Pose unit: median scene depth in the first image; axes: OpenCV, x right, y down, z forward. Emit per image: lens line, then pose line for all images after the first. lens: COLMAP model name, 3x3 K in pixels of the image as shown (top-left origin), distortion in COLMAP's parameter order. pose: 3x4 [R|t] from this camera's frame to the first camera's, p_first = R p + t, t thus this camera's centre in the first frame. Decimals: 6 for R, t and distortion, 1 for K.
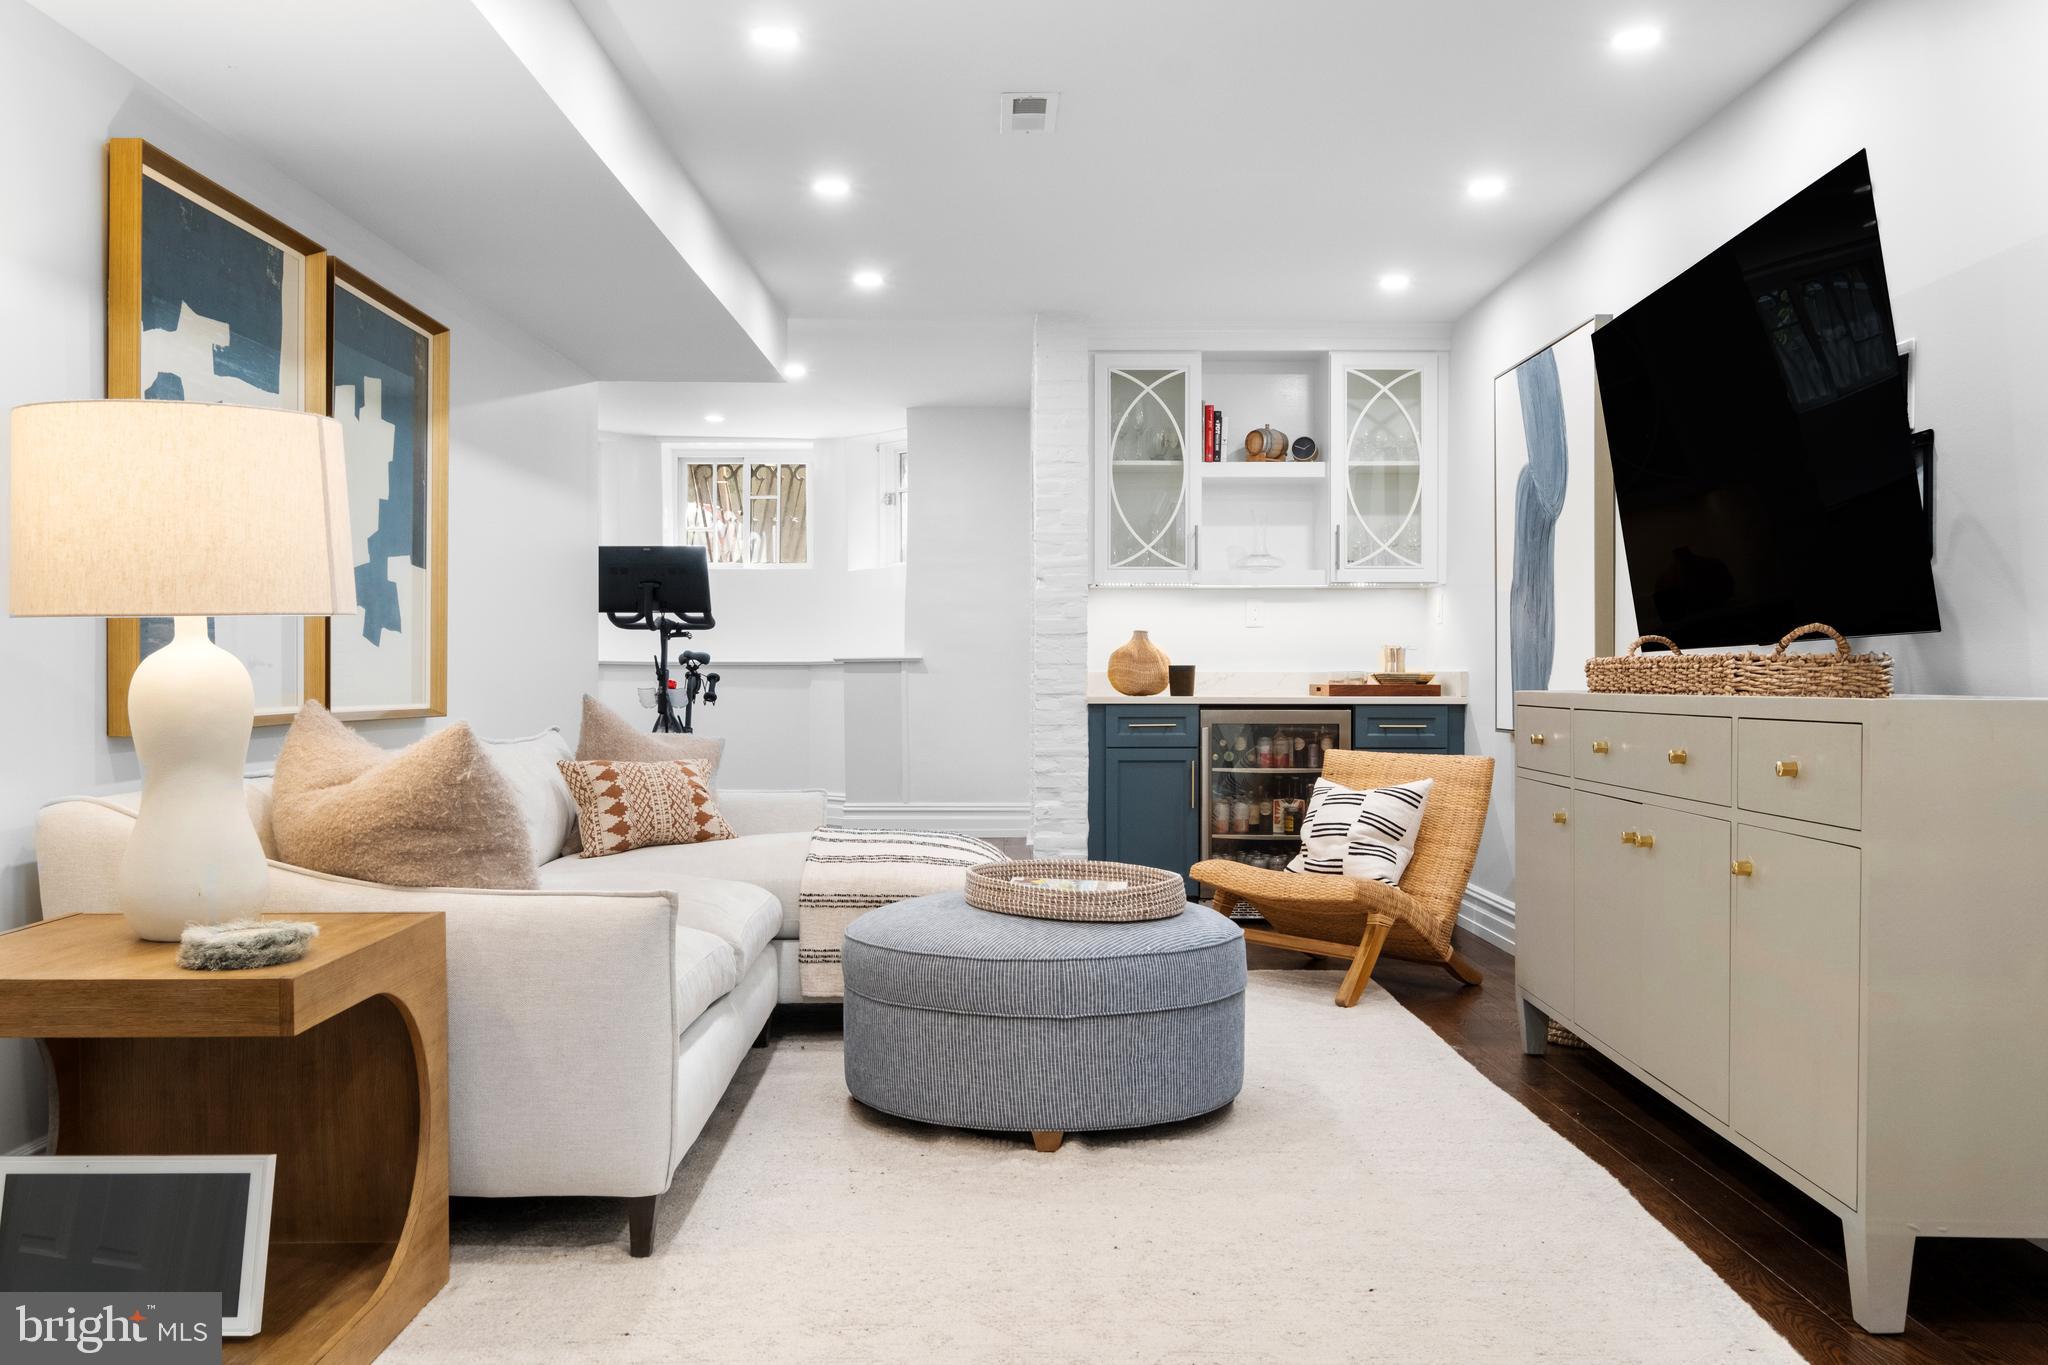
lens RADIAL K [[1598.8, 0, 1023.1], [0, 1598.8, 679.5], [0, 0, 1]] dist [0.003115, 0.000836]
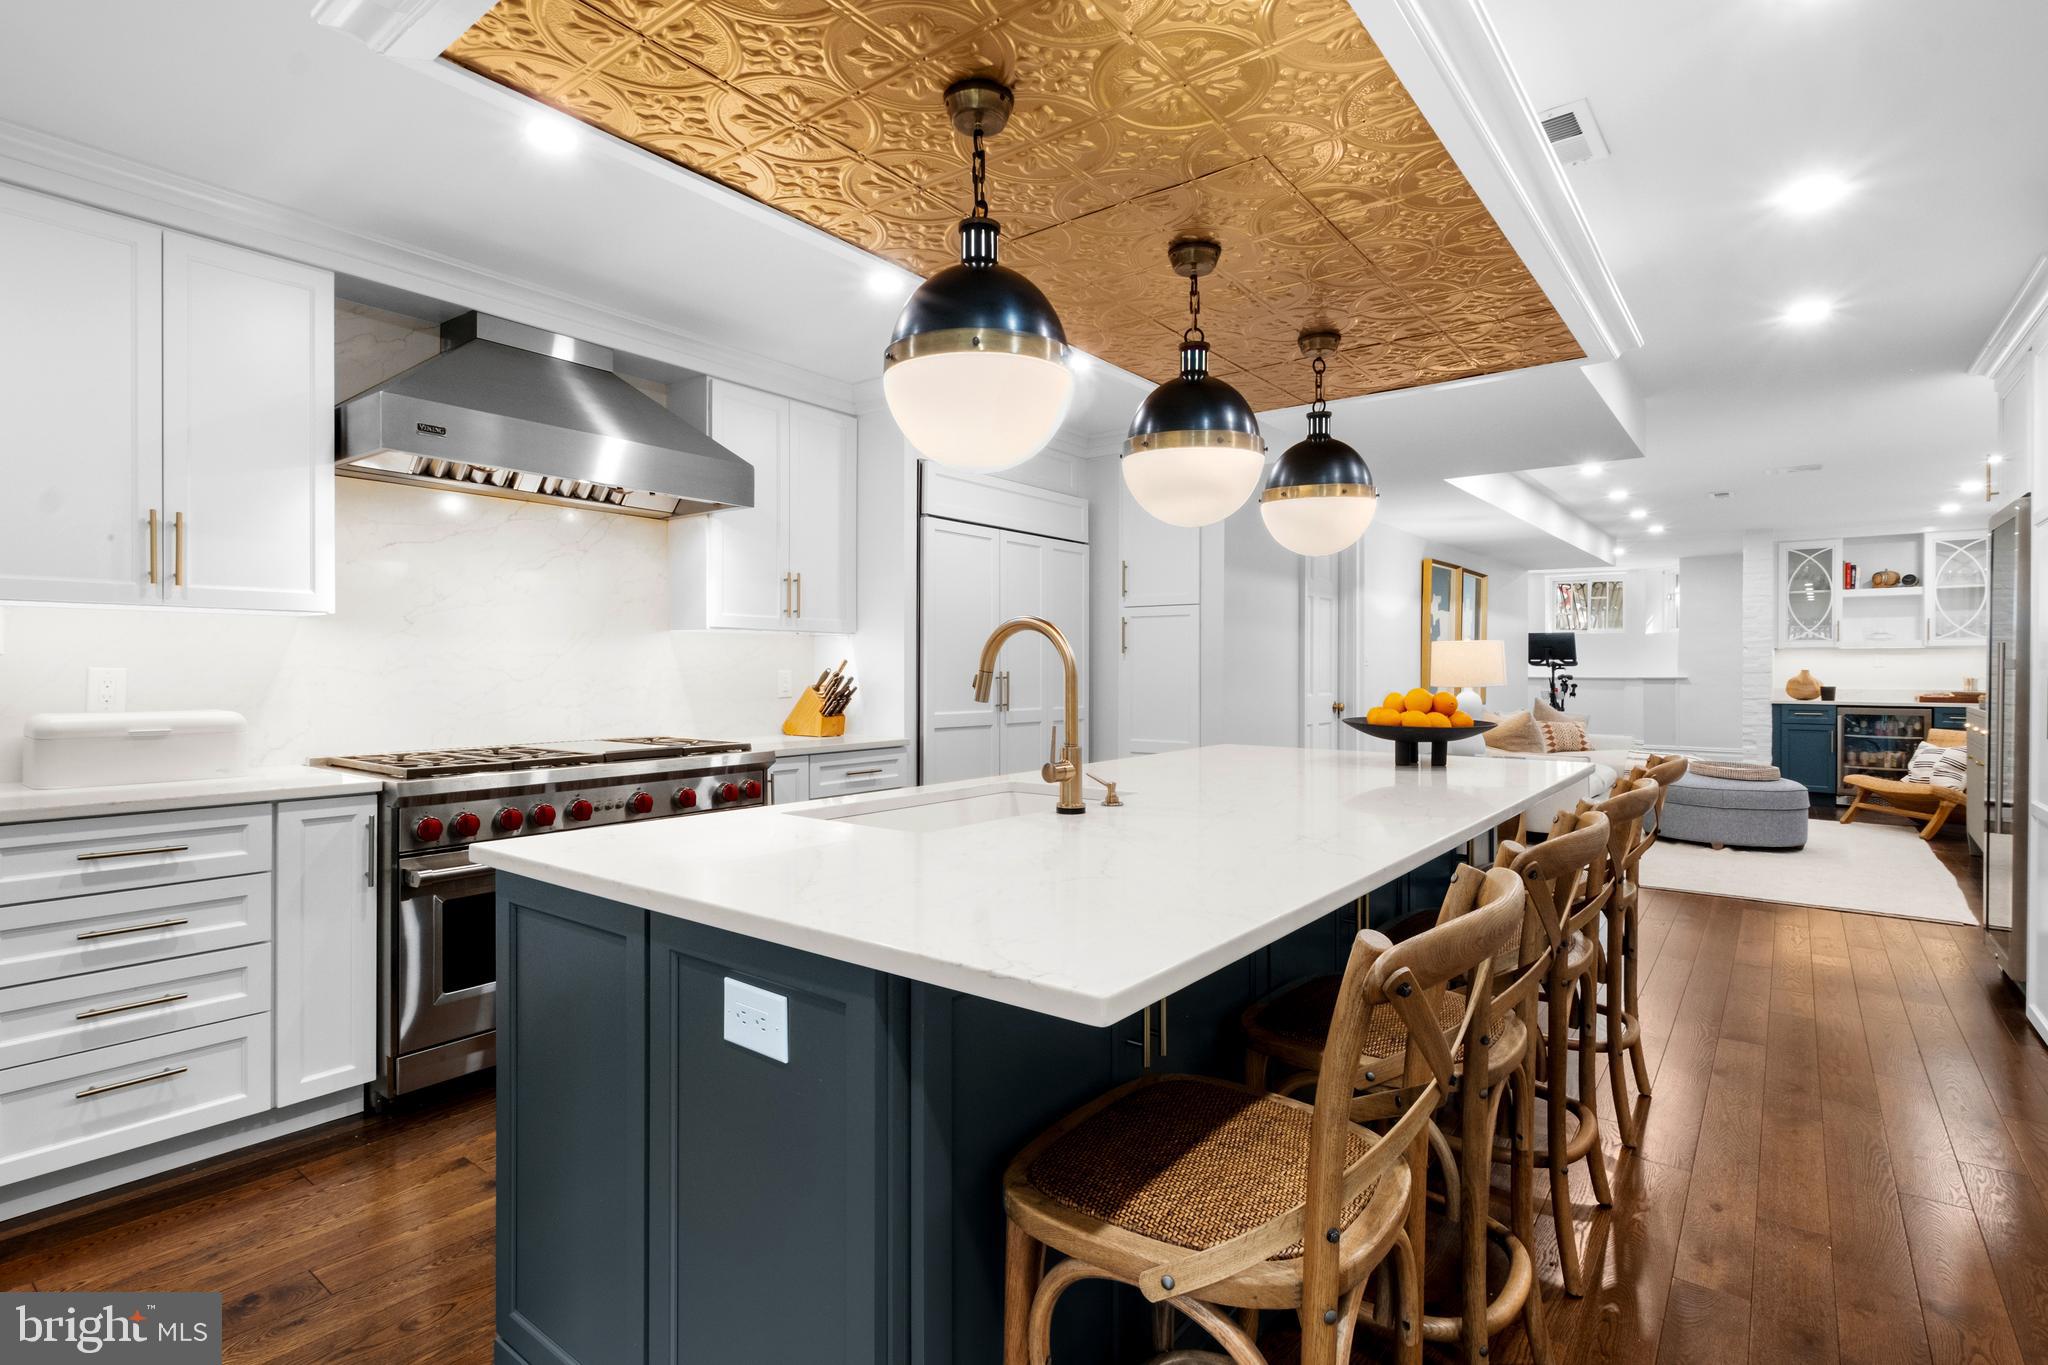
lens RADIAL K [[1001.0, 0, 1012.0], [0, 1001.0, 673.4], [0, 0, 1]] dist [0.002175, -0.000819]
pose [[0.780483, 0.005488, -0.625153, 0.083068], [-0.001233, 0.999973, 0.007238, -0.033757], [0.625176, -0.004878, 0.780469, -0.719799]]
